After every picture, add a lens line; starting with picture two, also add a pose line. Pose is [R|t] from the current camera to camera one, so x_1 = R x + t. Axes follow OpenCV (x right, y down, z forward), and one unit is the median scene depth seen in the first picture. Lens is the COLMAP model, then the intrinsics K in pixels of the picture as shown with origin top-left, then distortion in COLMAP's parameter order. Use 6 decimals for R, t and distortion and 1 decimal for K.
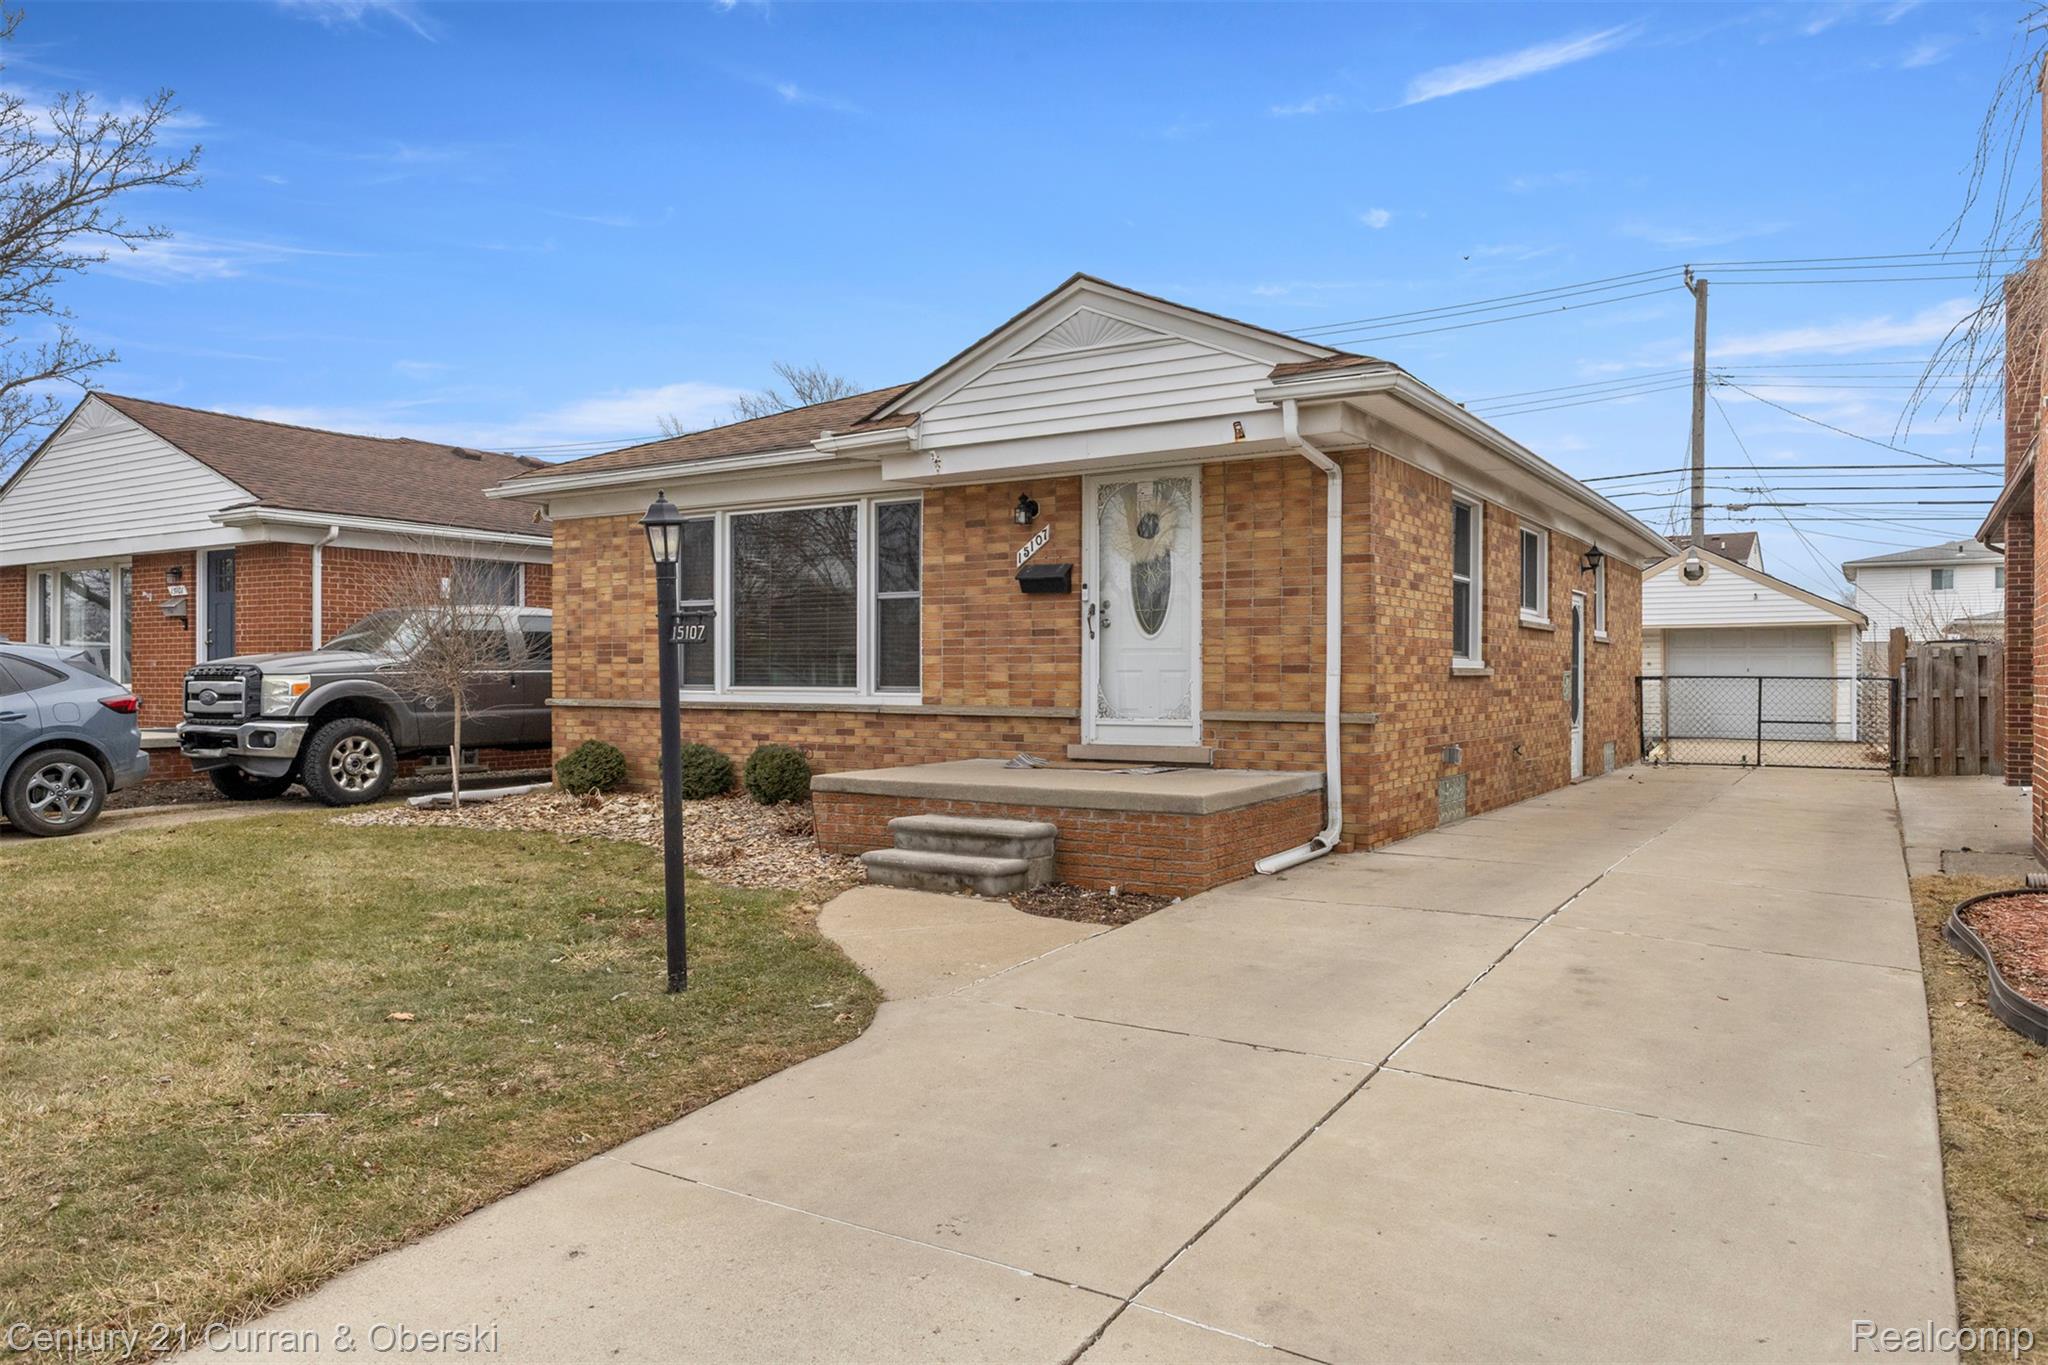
lens RADIAL K [[1357.4, 0, 1027.1], [0, 1357.4, 695.2], [0, 0, 1]] dist [0.018417, -0.008318]
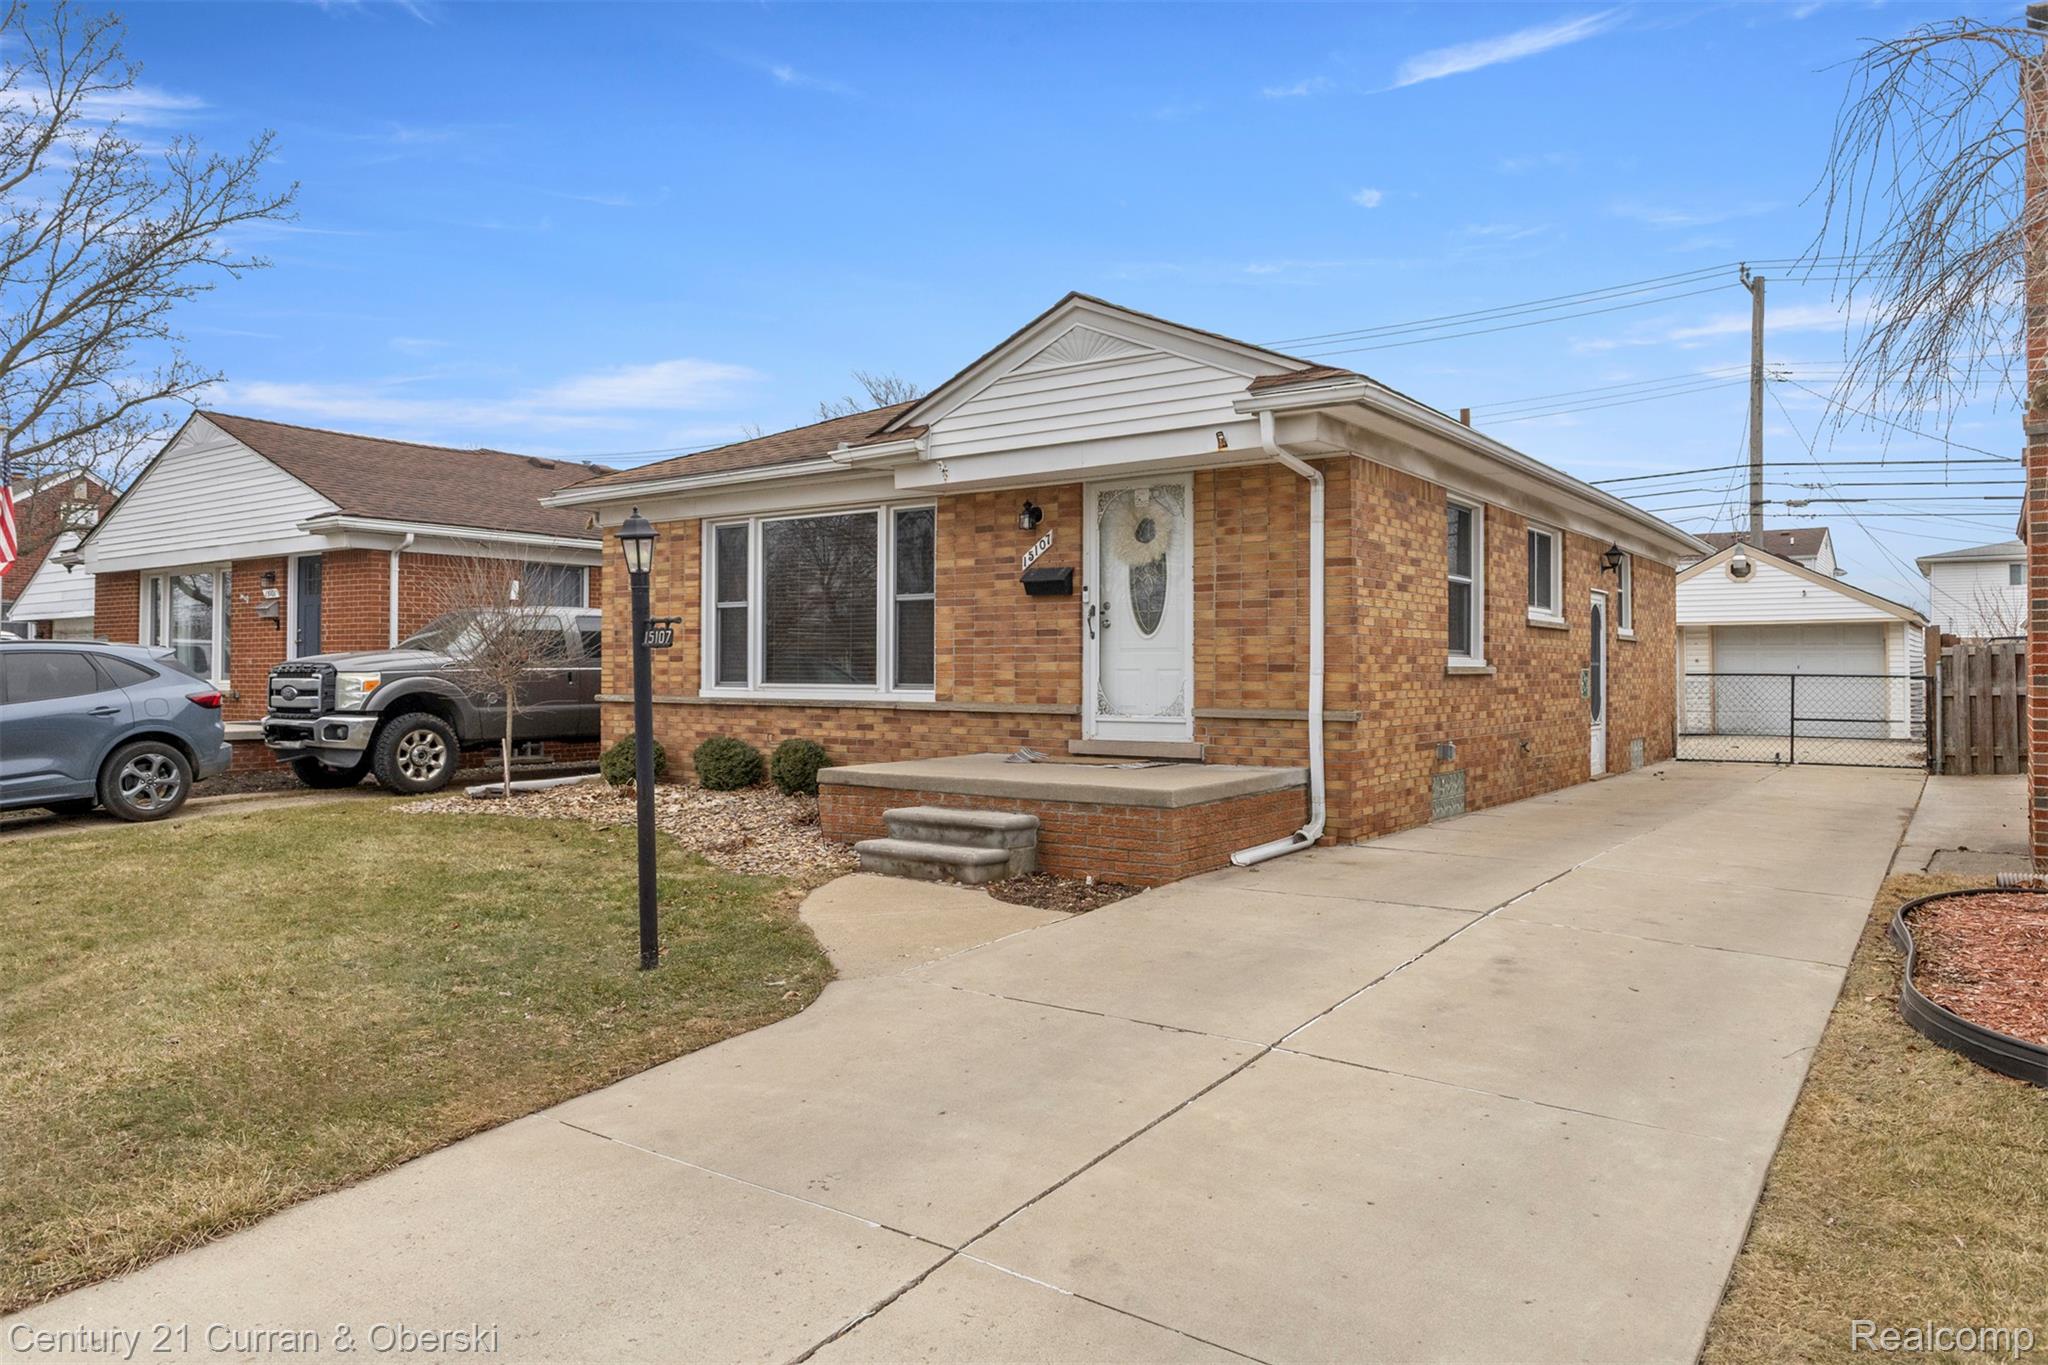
lens RADIAL K [[1329.1, 0, 1023.9], [0, 1329.1, 668.5], [0, 0, 1]] dist [0.017602, -0.006590]
pose [[0.998127, 0.000404, -0.061177, 0.053841], [-0.001387, 0.999871, -0.016027, -0.002203], [0.061162, 0.016082, 0.997998, -0.021593]]
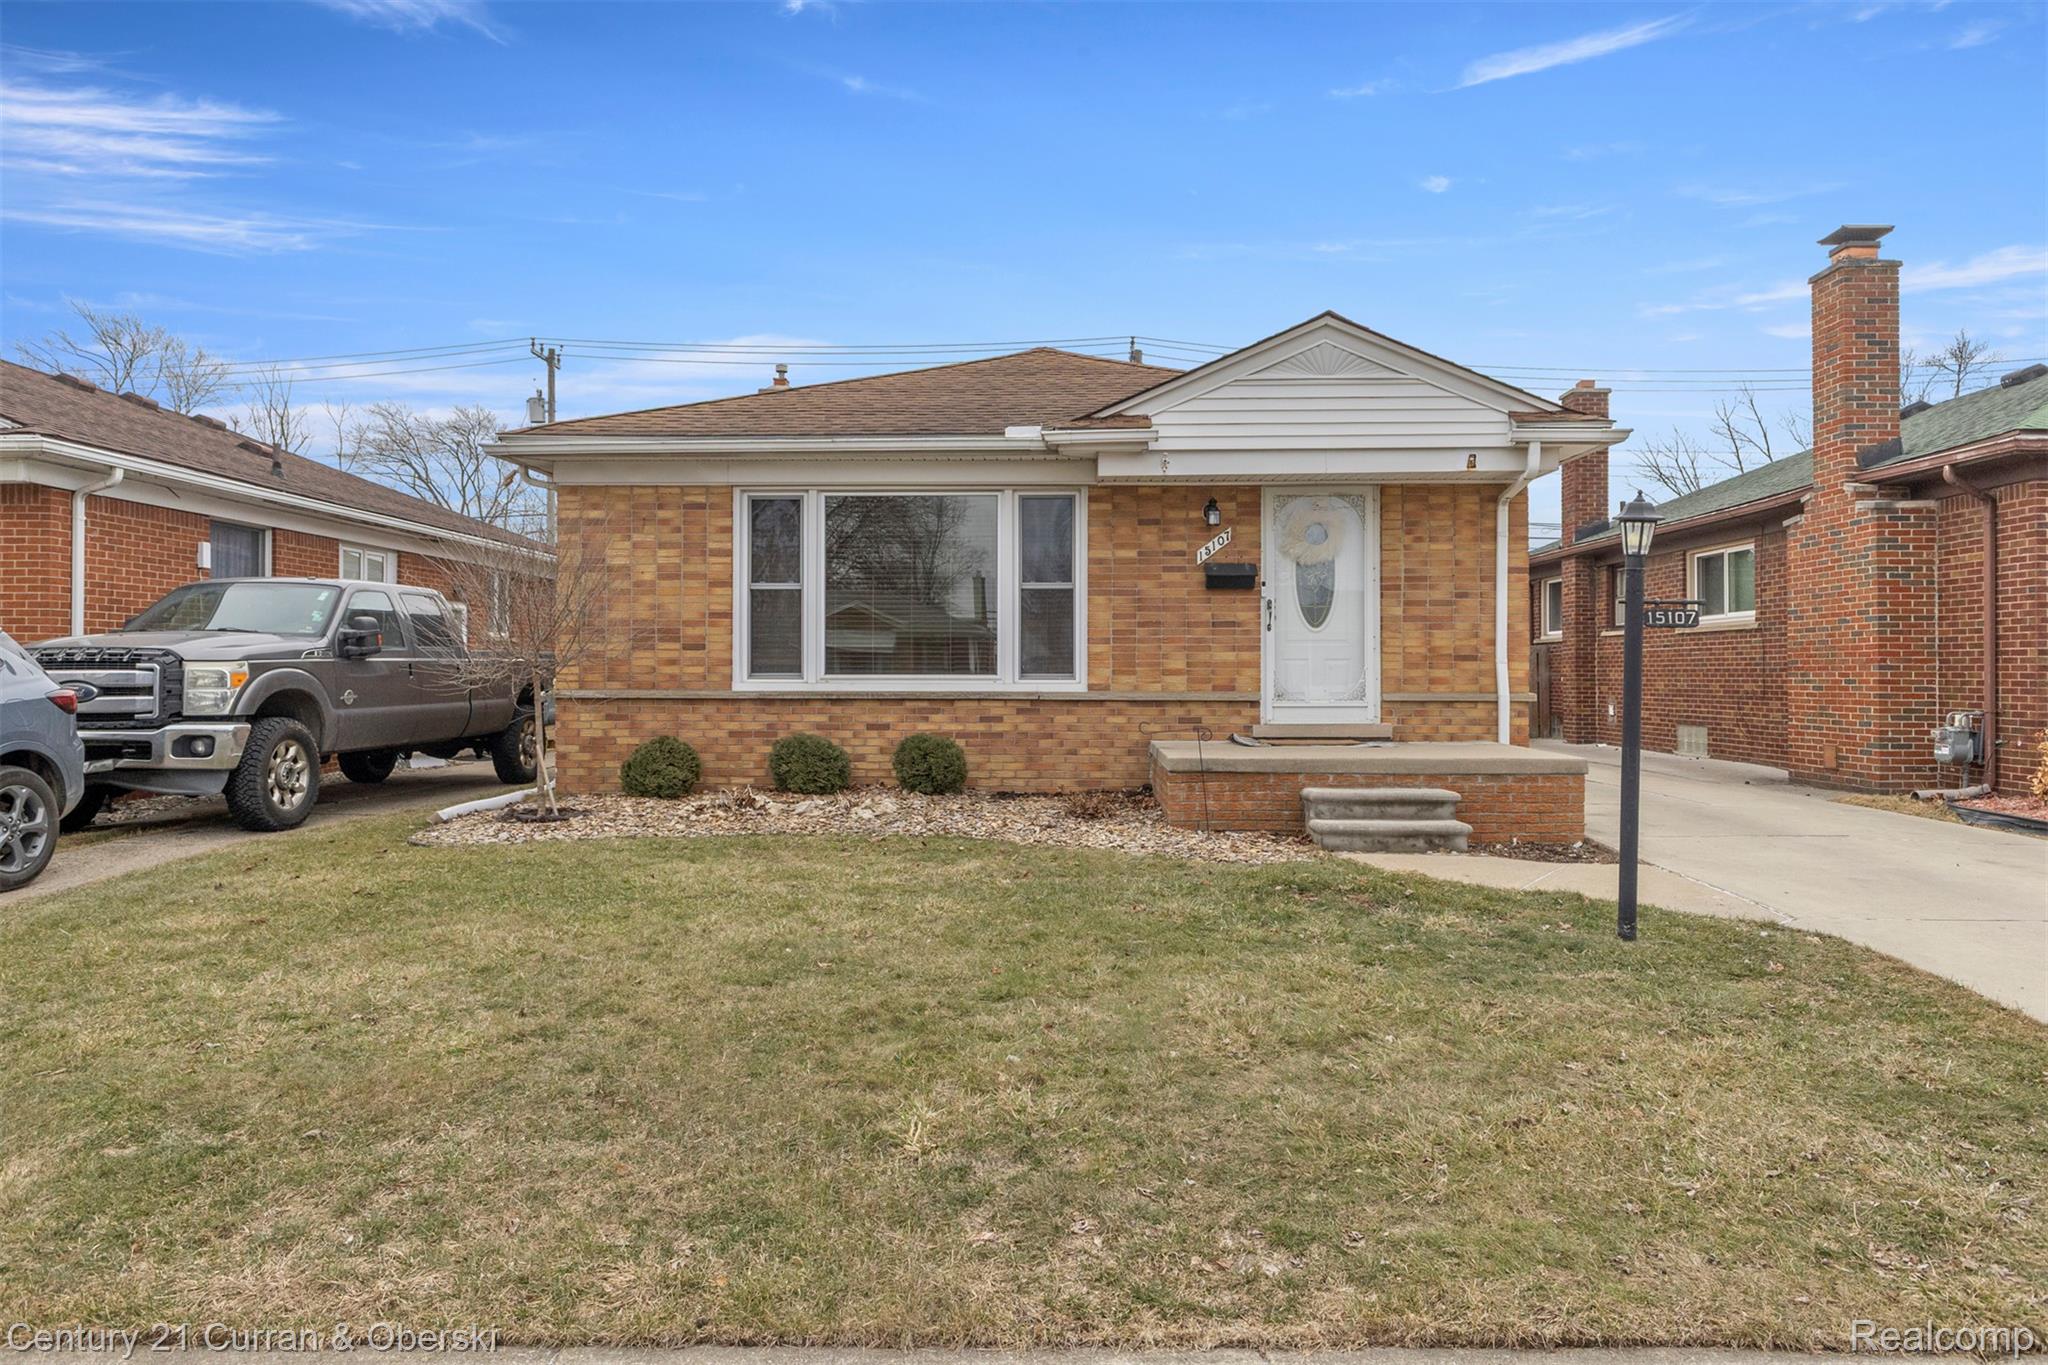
lens RADIAL K [[1274.9, 0, 1018.5], [0, 1274.9, 676.8], [0, 0, 1]] dist [0.001484, 0.002367]
pose [[0.859813, -0.002438, 0.510603, -0.626221], [0.007762, 0.999935, -0.008296, 0.003634], [-0.510550, 0.011097, 0.859777, 0.182196]]
